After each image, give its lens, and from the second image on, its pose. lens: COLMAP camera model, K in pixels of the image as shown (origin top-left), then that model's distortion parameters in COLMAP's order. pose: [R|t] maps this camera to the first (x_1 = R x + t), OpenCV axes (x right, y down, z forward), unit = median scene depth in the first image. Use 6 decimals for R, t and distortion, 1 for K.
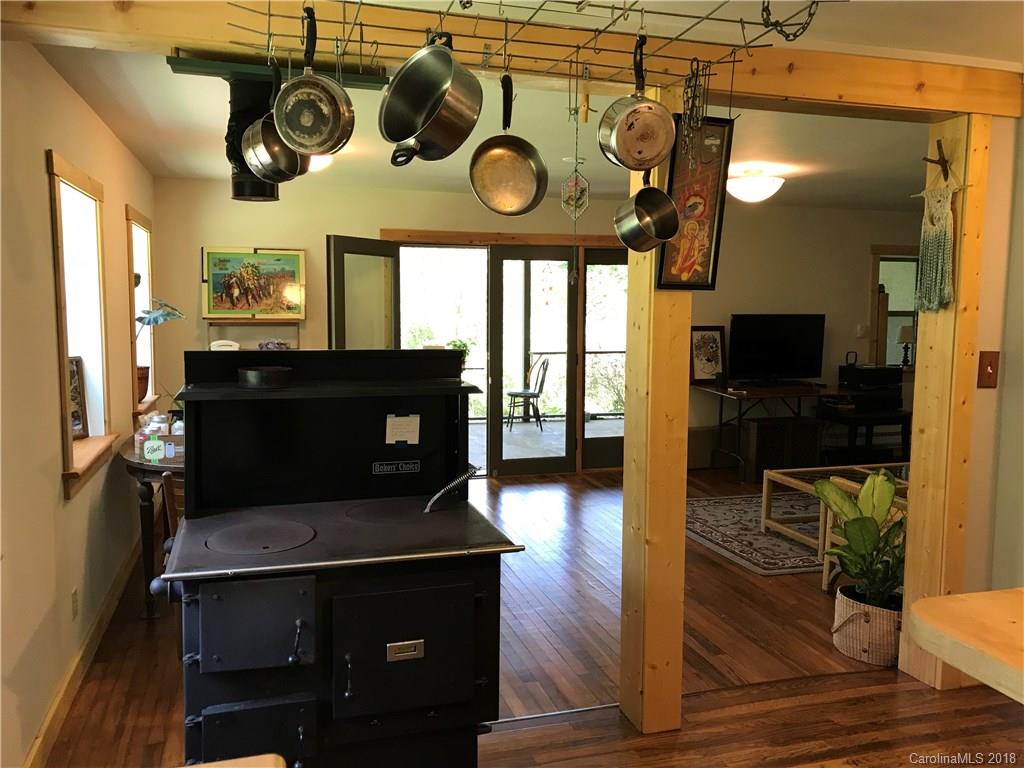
lens RADIAL K [[823.5, 0, 509.5], [0, 823.5, 375.0], [0, 0, 1]] dist [0.041216, -0.072711]
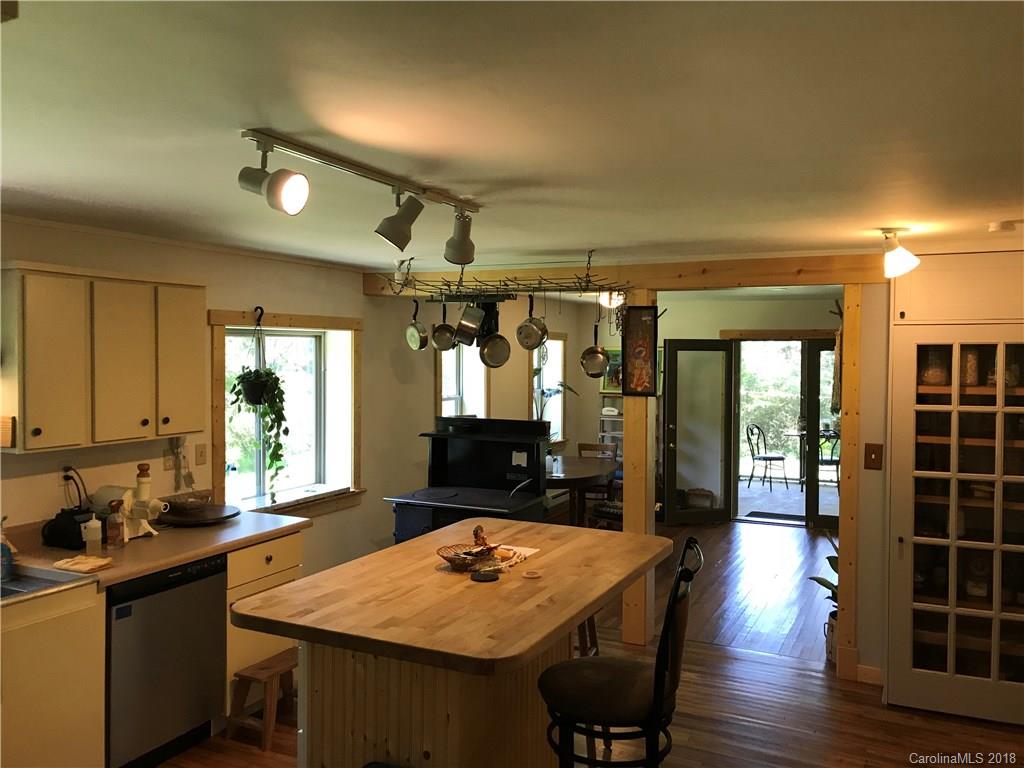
lens RADIAL K [[823.5, 0, 509.5], [0, 823.5, 375.0], [0, 0, 1]] dist [0.041216, -0.072711]
pose [[0.732204, 0.015989, -0.680898, 0.954902], [-0.063432, 0.996980, -0.044801, -0.037874], [0.678125, 0.075995, 0.731007, -0.416414]]
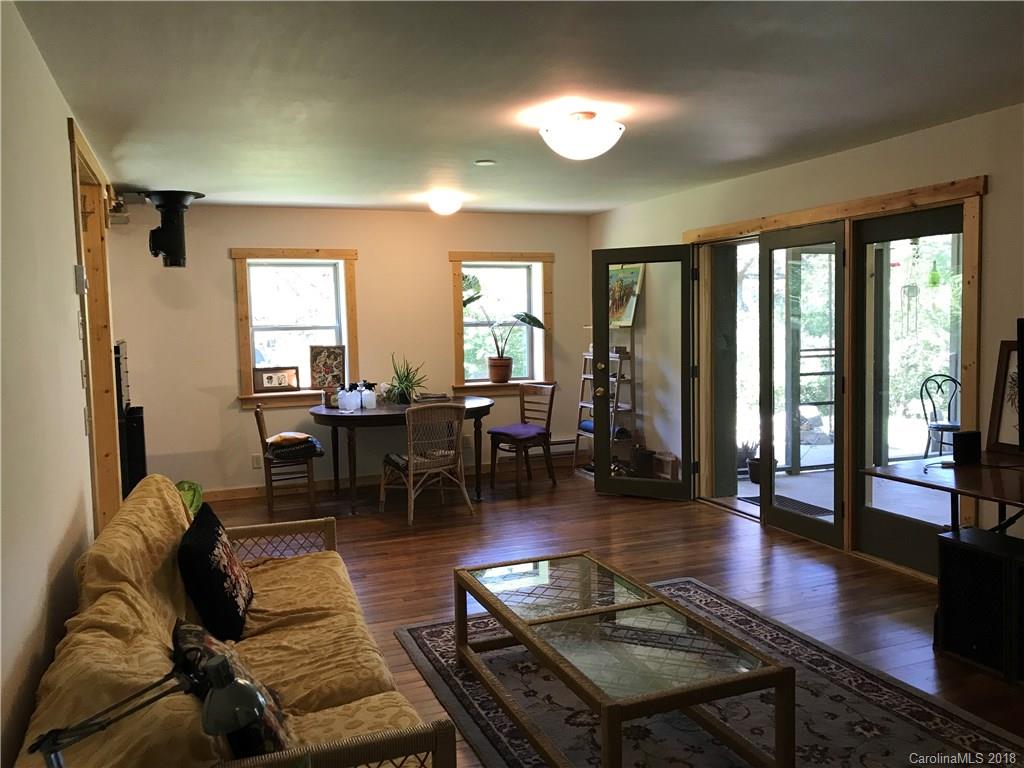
lens RADIAL K [[823.5, 0, 509.5], [0, 823.5, 375.0], [0, 0, 1]] dist [0.041216, -0.072711]
pose [[0.084227, 0.061053, -0.994574, 1.485298], [-0.069056, 0.996079, 0.055298, -0.092453], [0.994051, 0.064024, 0.088113, 1.337161]]
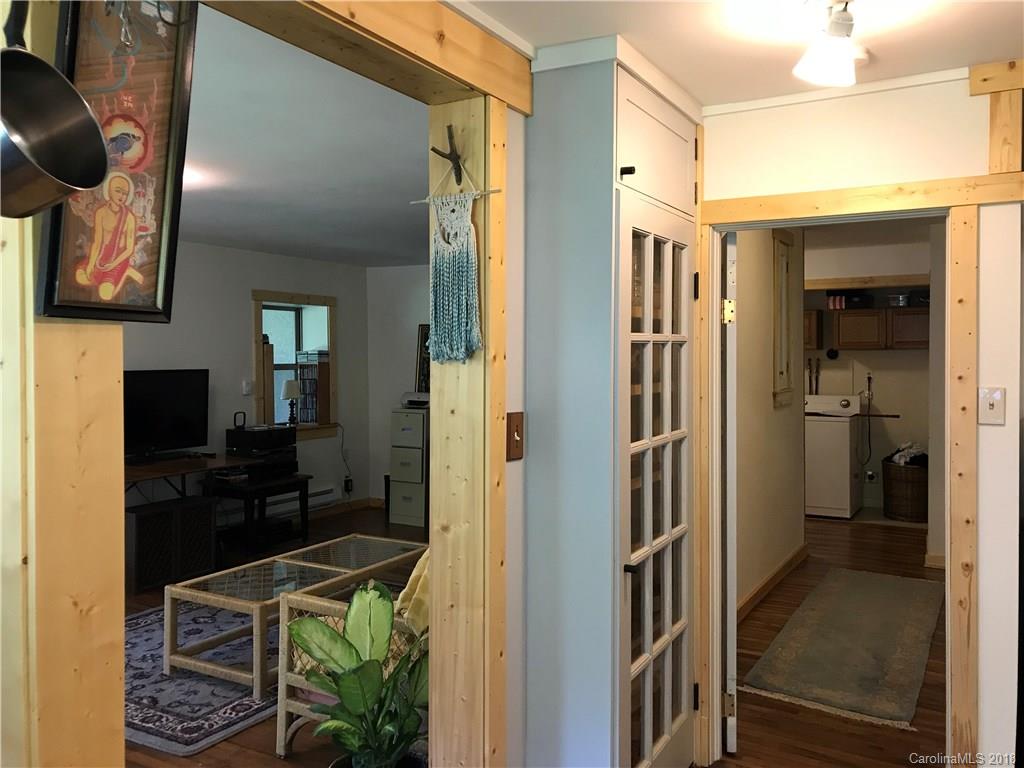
lens RADIAL K [[835.5, 0, 503.8], [0, 835.5, 372.5], [0, 0, 1]] dist [0.026886, 0.004012]
pose [[0.727570, -0.022934, 0.685650, 0.038906], [0.070573, 0.996641, -0.041552, -0.030068], [-0.682394, 0.078621, 0.726745, 0.390077]]
